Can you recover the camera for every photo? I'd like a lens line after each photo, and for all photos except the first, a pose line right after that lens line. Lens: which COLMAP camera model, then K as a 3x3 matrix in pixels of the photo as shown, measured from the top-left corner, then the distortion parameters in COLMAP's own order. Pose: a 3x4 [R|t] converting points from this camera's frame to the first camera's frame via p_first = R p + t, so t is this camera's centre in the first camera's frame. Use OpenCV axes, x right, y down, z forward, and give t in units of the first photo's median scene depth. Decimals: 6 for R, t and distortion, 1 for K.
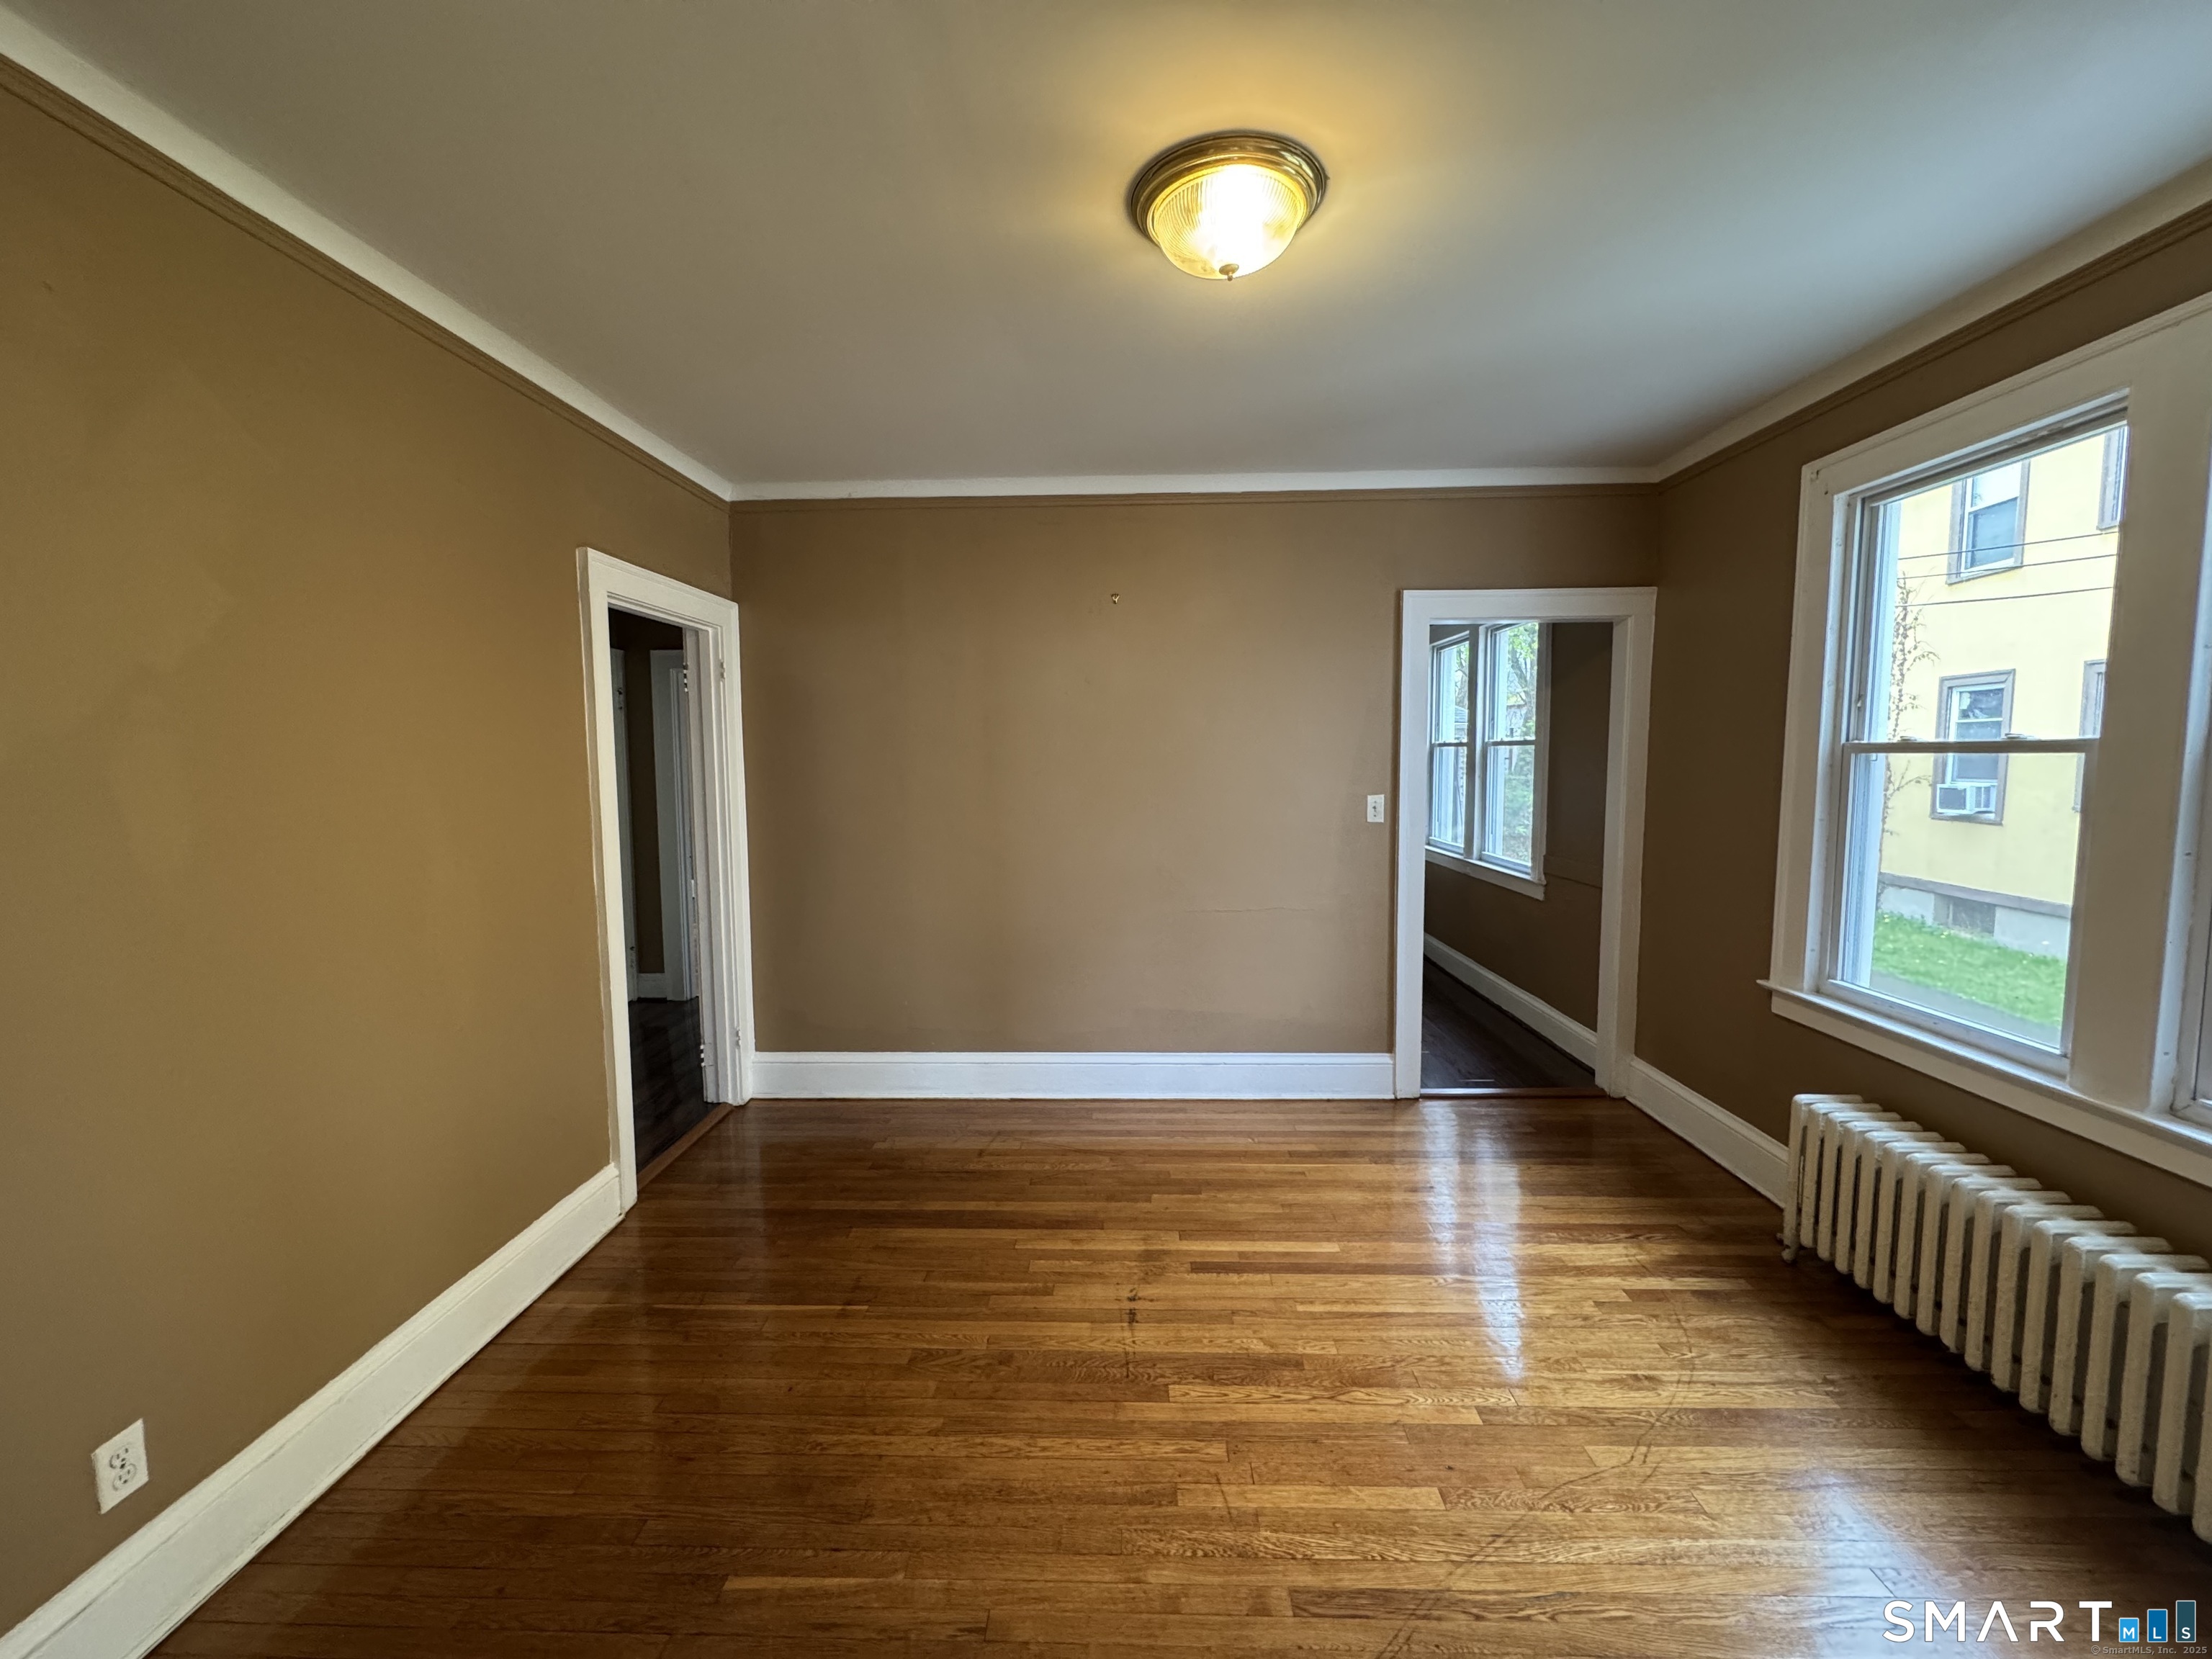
lens RADIAL K [[882.5, 0, 1102.4], [0, 882.5, 829.7], [0, 0, 1]] dist [-0.003050, 0.000366]
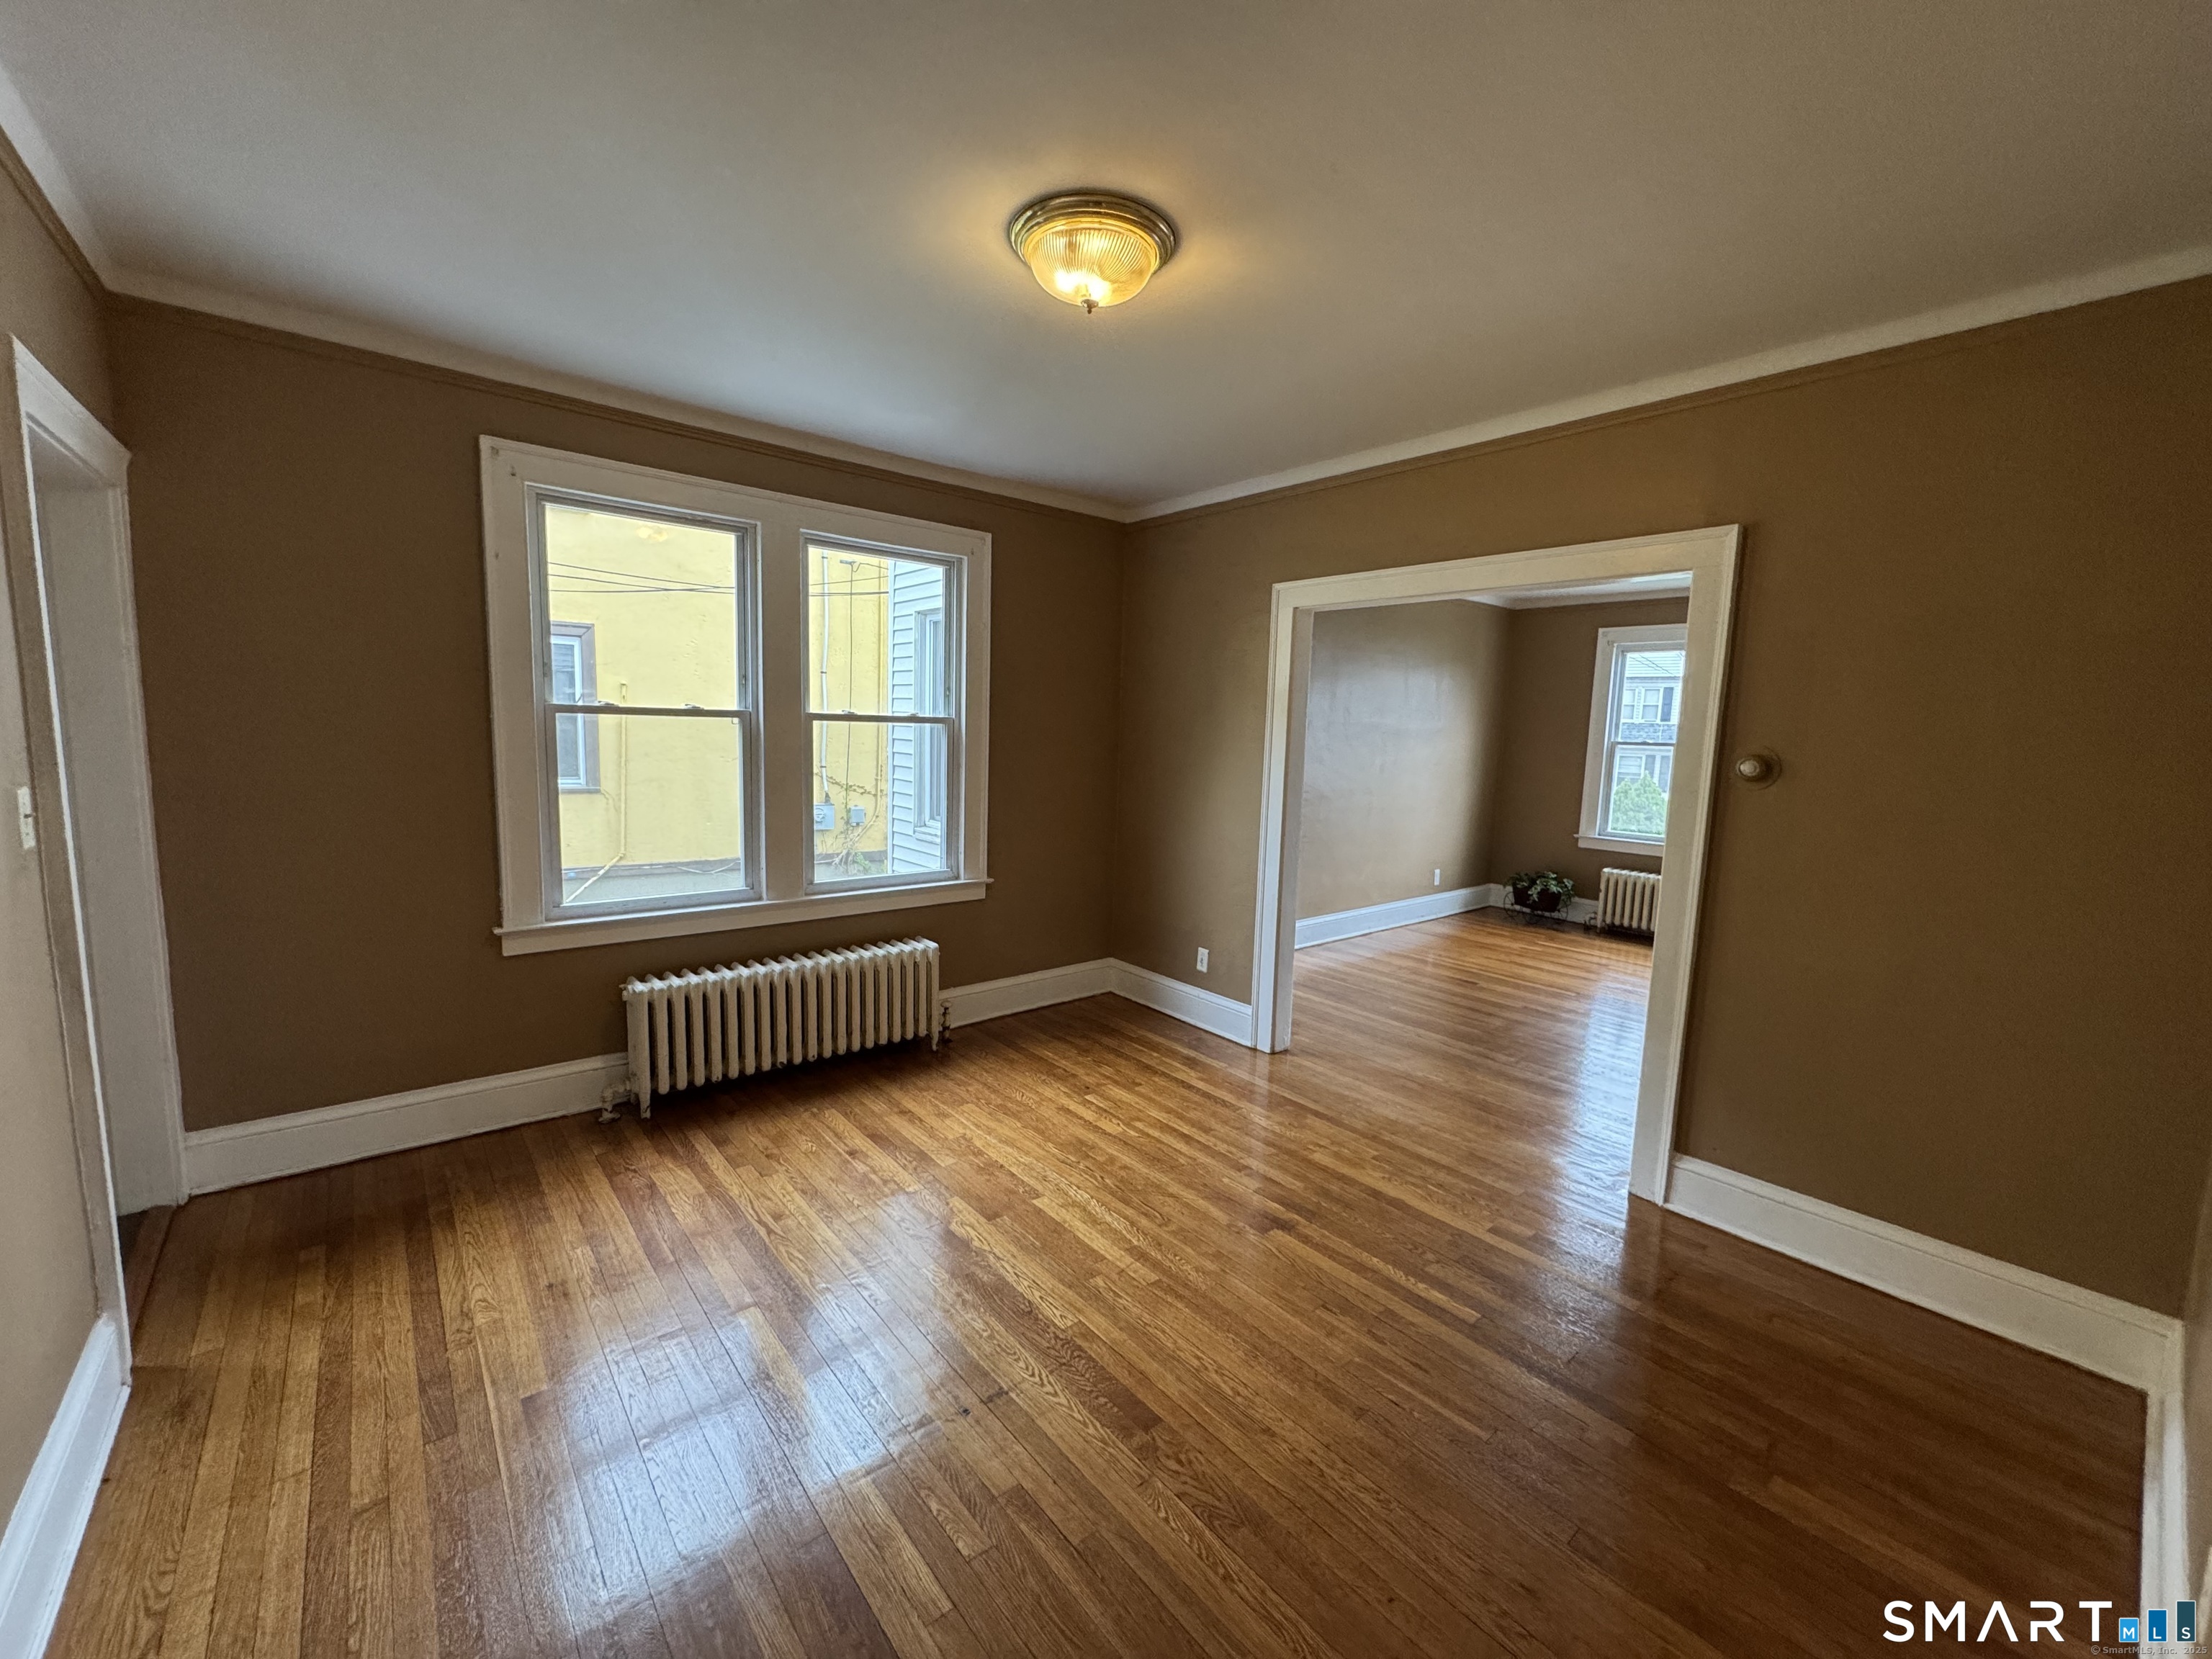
lens RADIAL K [[882.5, 0, 1102.4], [0, 882.5, 829.7], [0, 0, 1]] dist [-0.003050, 0.000366]
pose [[-0.667191, -0.098352, 0.738365, -0.530556], [0.037561, 0.985542, 0.165217, -0.099295], [-0.743939, 0.137965, -0.653851, 1.239882]]
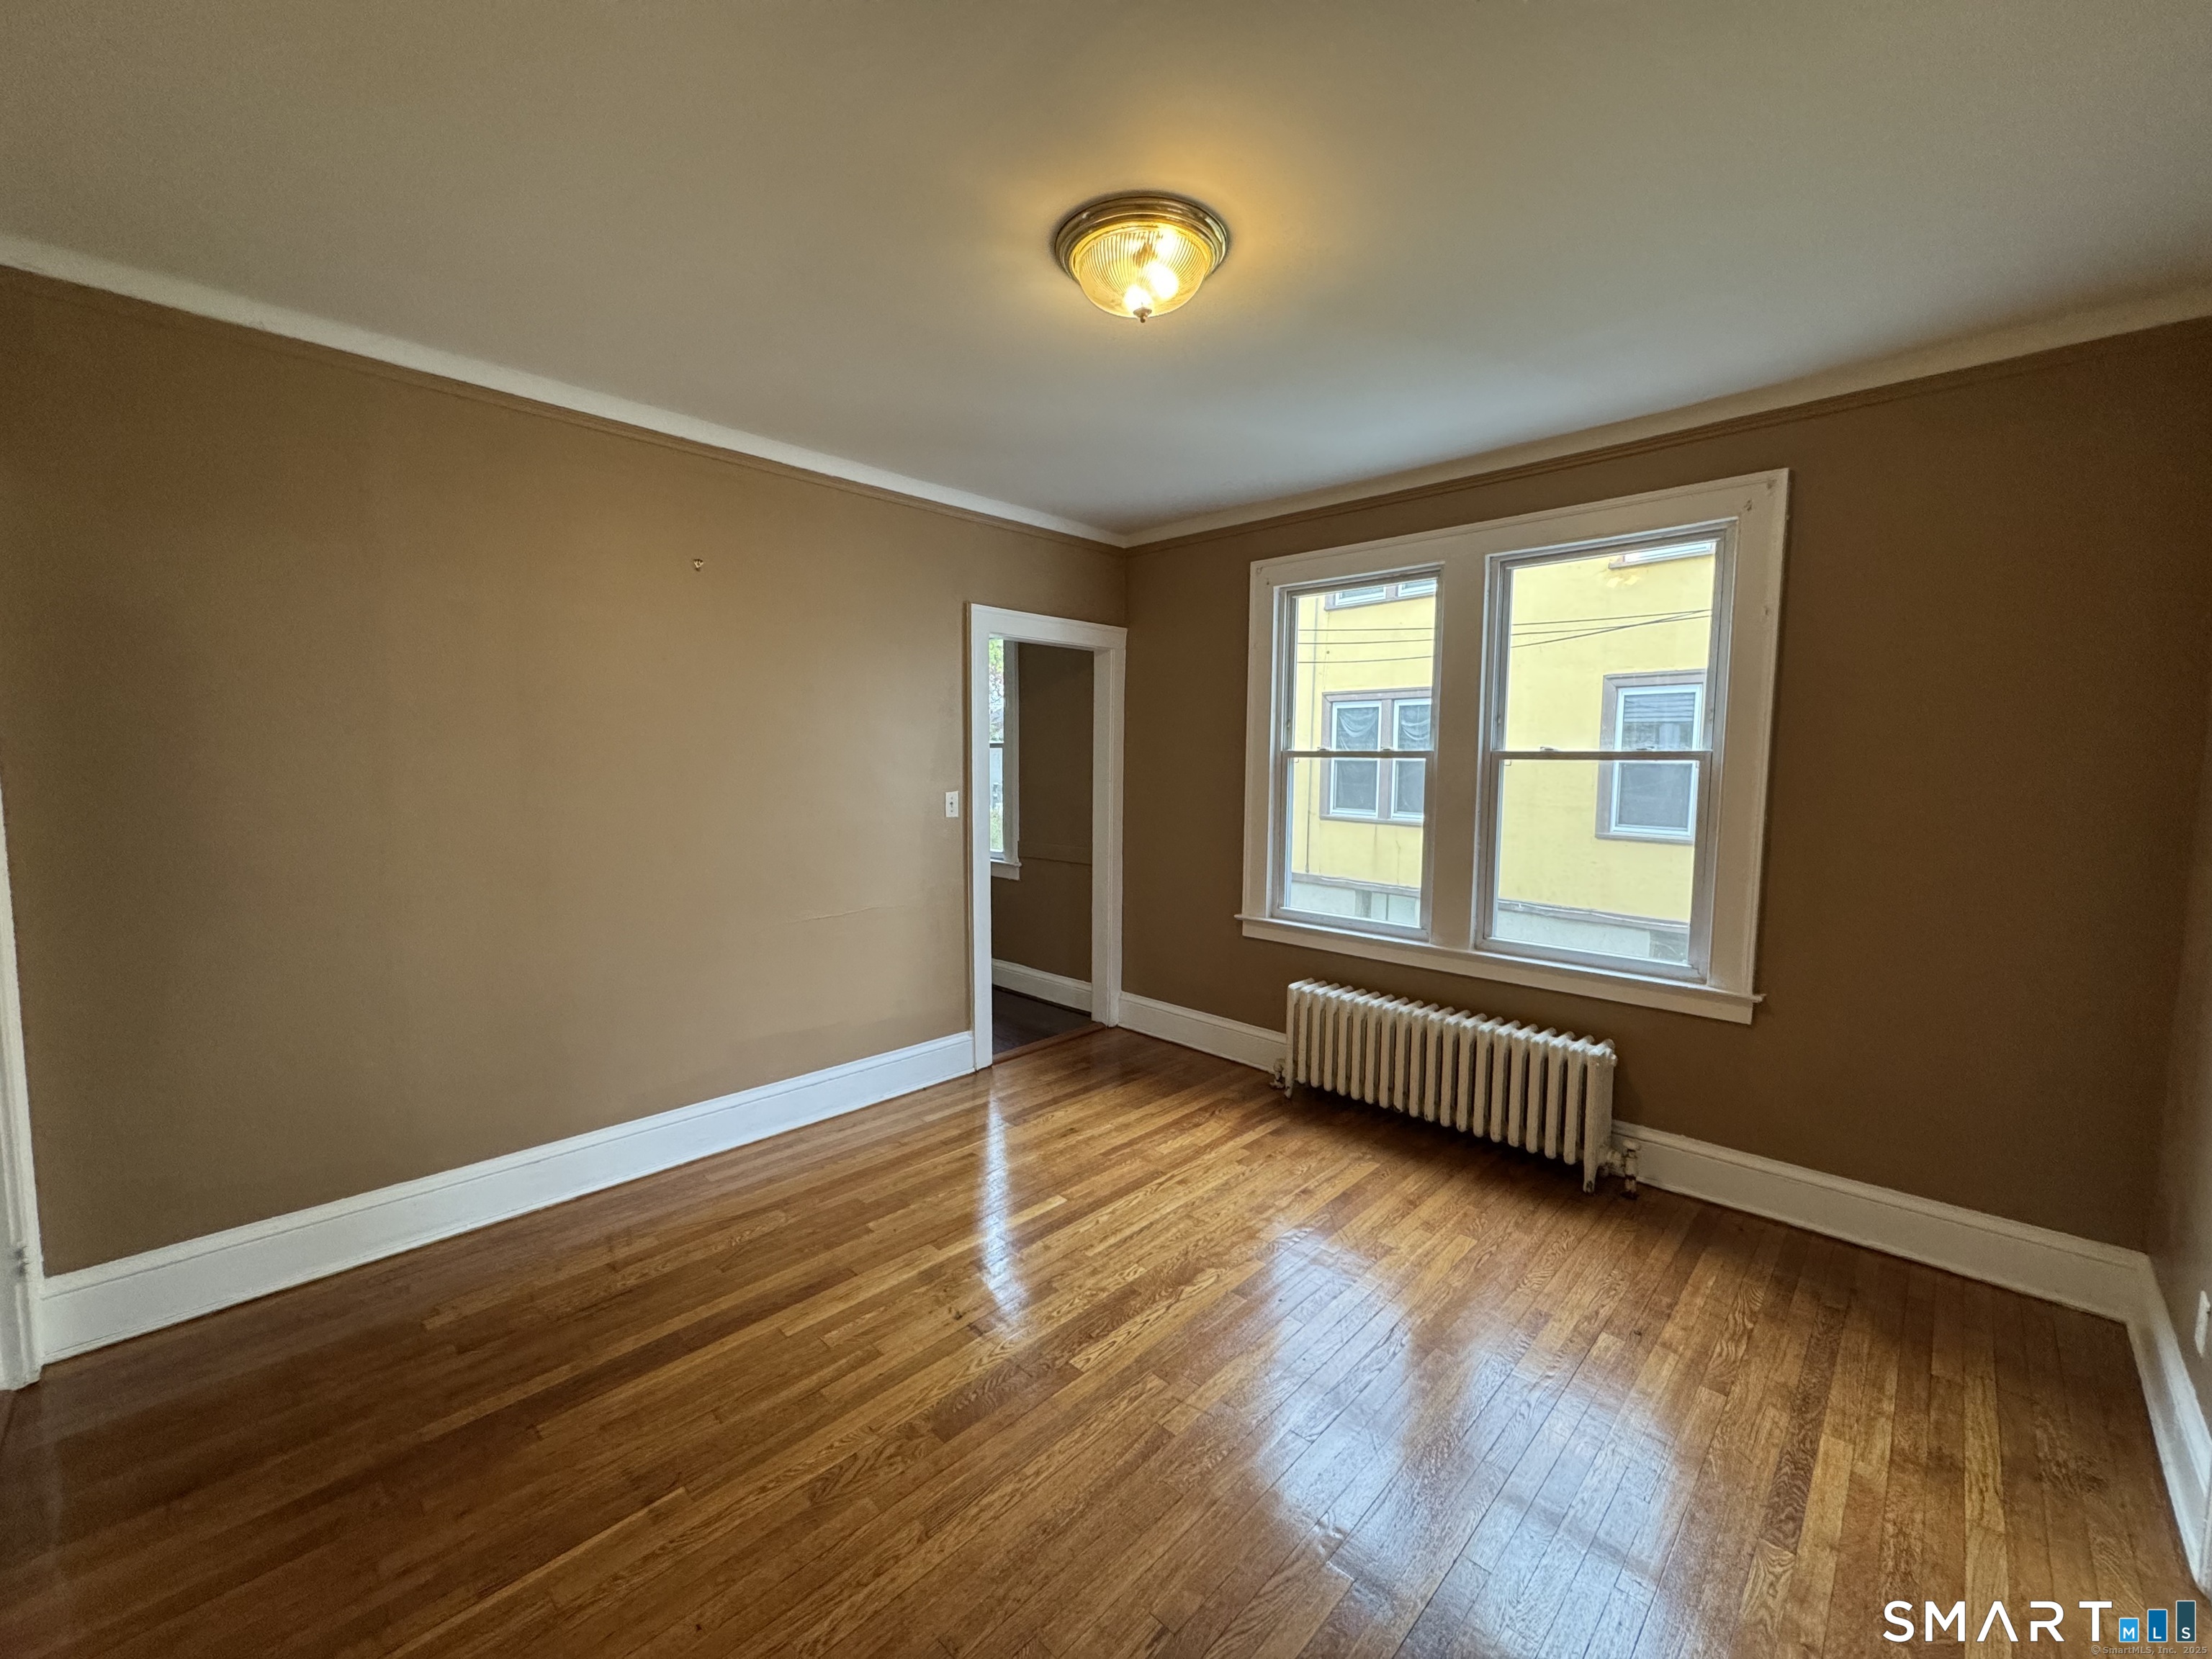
lens RADIAL K [[882.5, 0, 1102.4], [0, 882.5, 829.7], [0, 0, 1]] dist [-0.003050, 0.000366]
pose [[0.672667, -0.047551, 0.738416, -0.497921], [0.049126, 0.998601, 0.019553, -0.007316], [-0.738313, 0.023123, 0.674062, 0.207053]]
